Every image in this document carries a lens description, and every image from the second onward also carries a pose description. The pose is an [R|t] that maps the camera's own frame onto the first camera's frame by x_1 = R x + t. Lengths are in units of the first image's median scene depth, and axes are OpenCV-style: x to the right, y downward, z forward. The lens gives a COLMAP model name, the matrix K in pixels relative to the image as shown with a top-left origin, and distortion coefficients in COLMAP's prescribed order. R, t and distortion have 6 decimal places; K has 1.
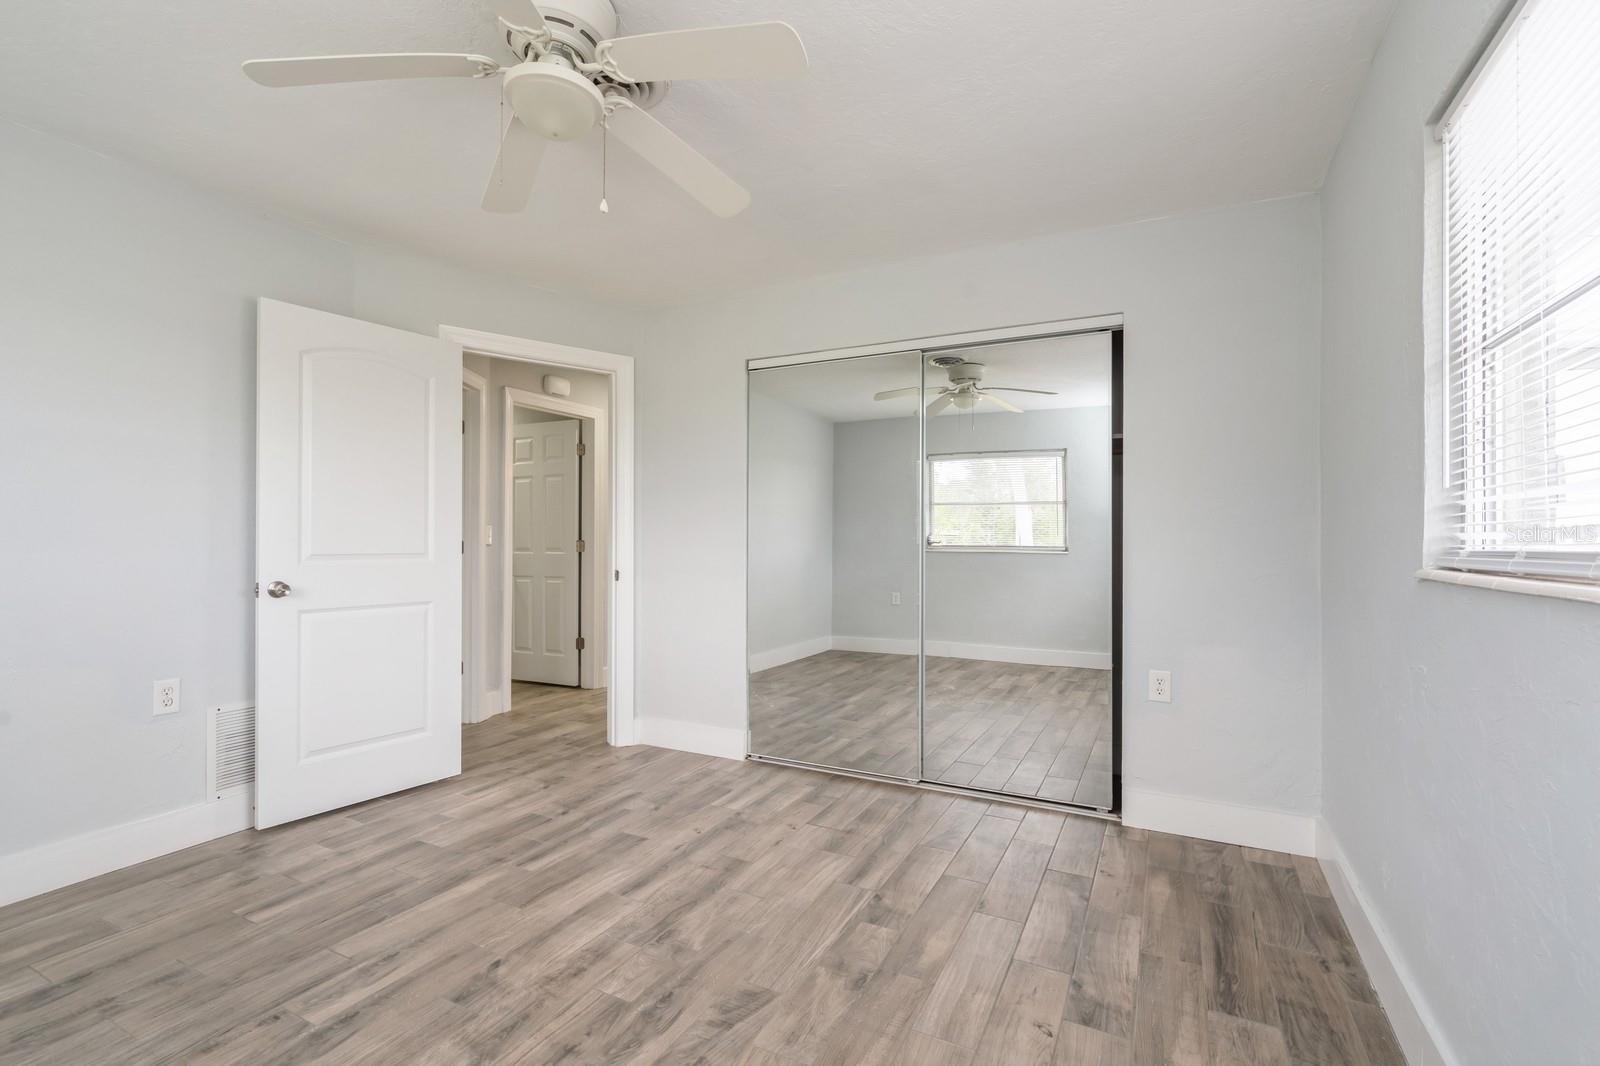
lens RADIAL K [[724.6, 0, 806.4], [0, 724.6, 548.2], [0, 0, 1]] dist [-0.004532, 0.001570]
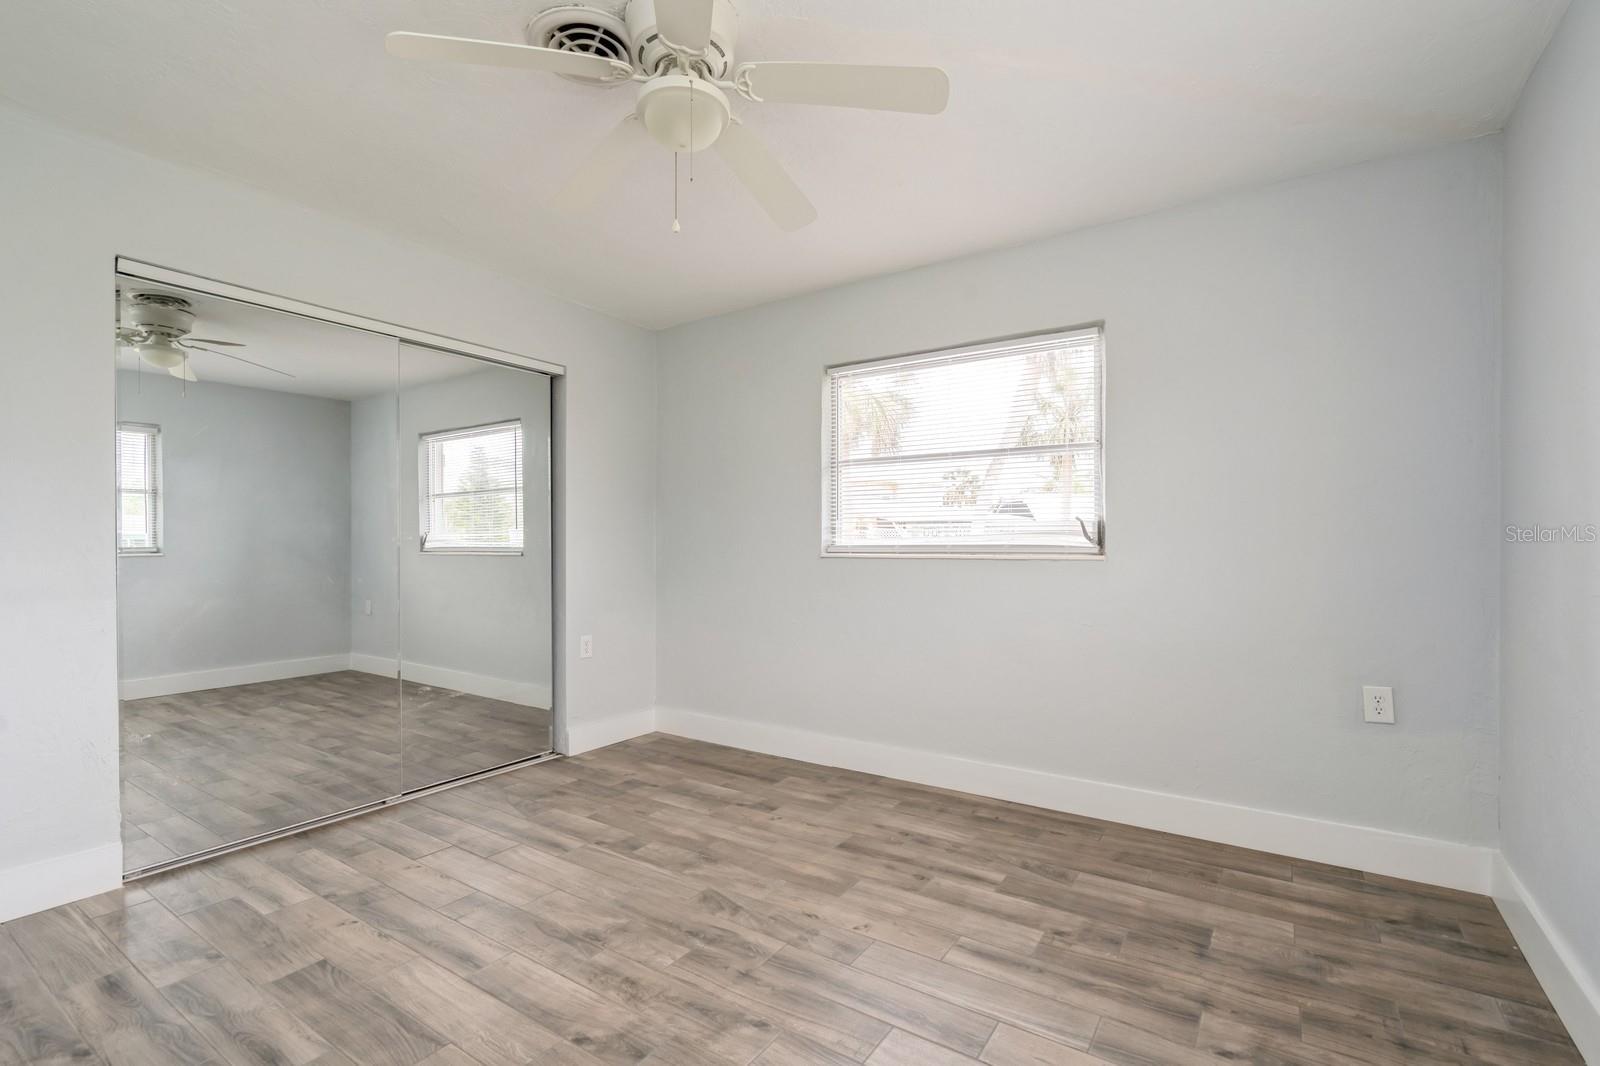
lens RADIAL K [[724.6, 0, 807.1], [0, 724.6, 536.8], [0, 0, 1]] dist [-0.004532, 0.001570]
pose [[0.105191, 0.007040, 0.994427, -1.005258], [0.007222, 0.999943, -0.007843, -0.004248], [-0.994426, 0.008007, 0.105134, 0.519331]]
